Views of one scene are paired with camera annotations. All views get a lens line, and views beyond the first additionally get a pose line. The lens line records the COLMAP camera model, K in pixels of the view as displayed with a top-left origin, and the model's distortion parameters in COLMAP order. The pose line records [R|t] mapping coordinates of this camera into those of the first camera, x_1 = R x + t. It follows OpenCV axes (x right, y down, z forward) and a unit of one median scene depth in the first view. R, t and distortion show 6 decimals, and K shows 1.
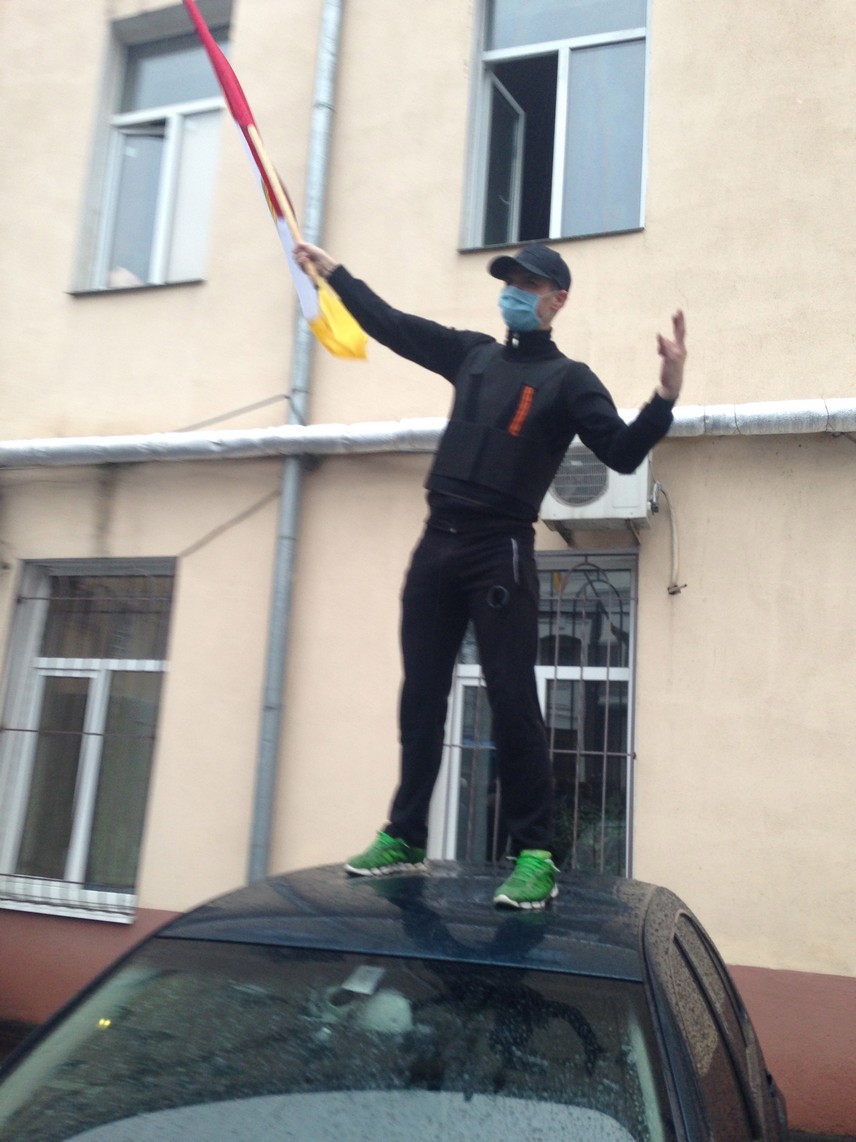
lens RADIAL K [[1041.7, 0, 426.8], [0, 1041.7, 598.6], [0, 0, 1]] dist [0.094796, -0.004337]
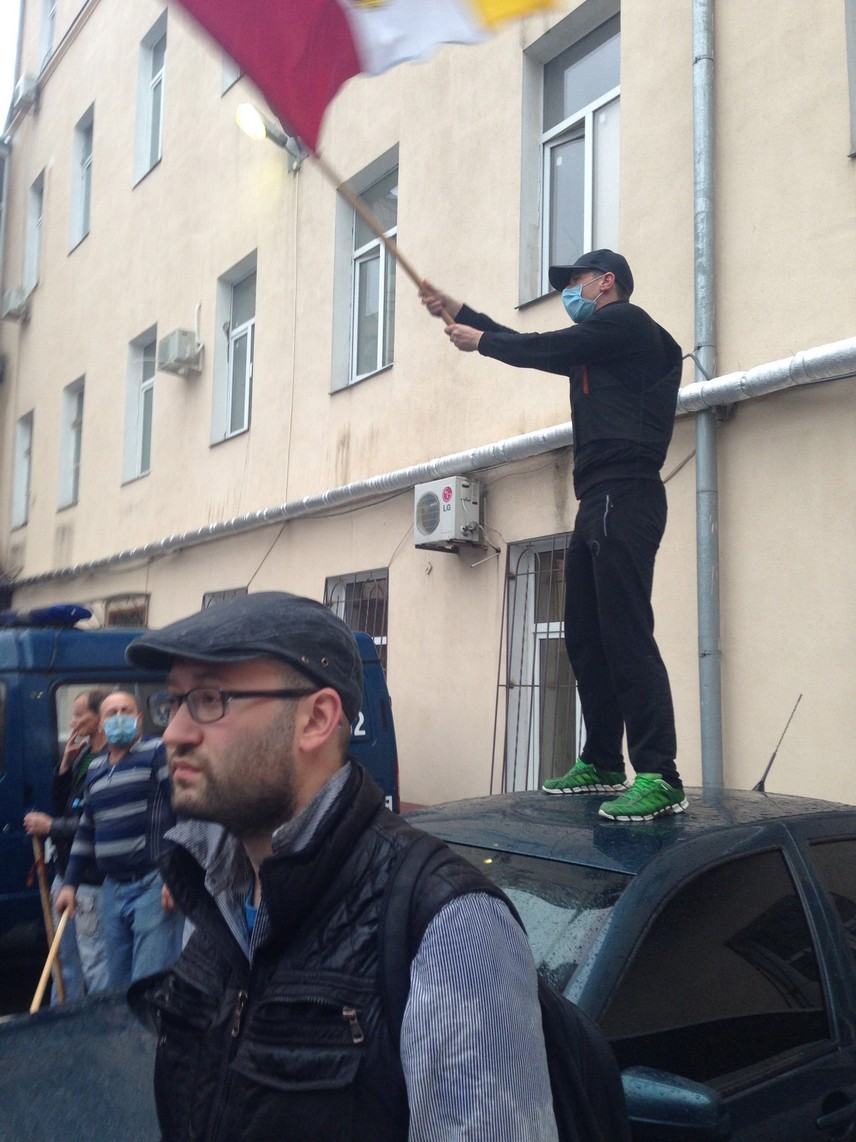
lens RADIAL K [[1041.7, 0, 426.8], [0, 1041.7, 598.6], [0, 0, 1]] dist [0.094796, -0.004337]
pose [[0.836048, -0.107862, -0.537949, 0.178149], [0.135184, 0.990754, 0.011442, -0.001025], [0.531741, -0.082288, 0.842900, -0.042260]]
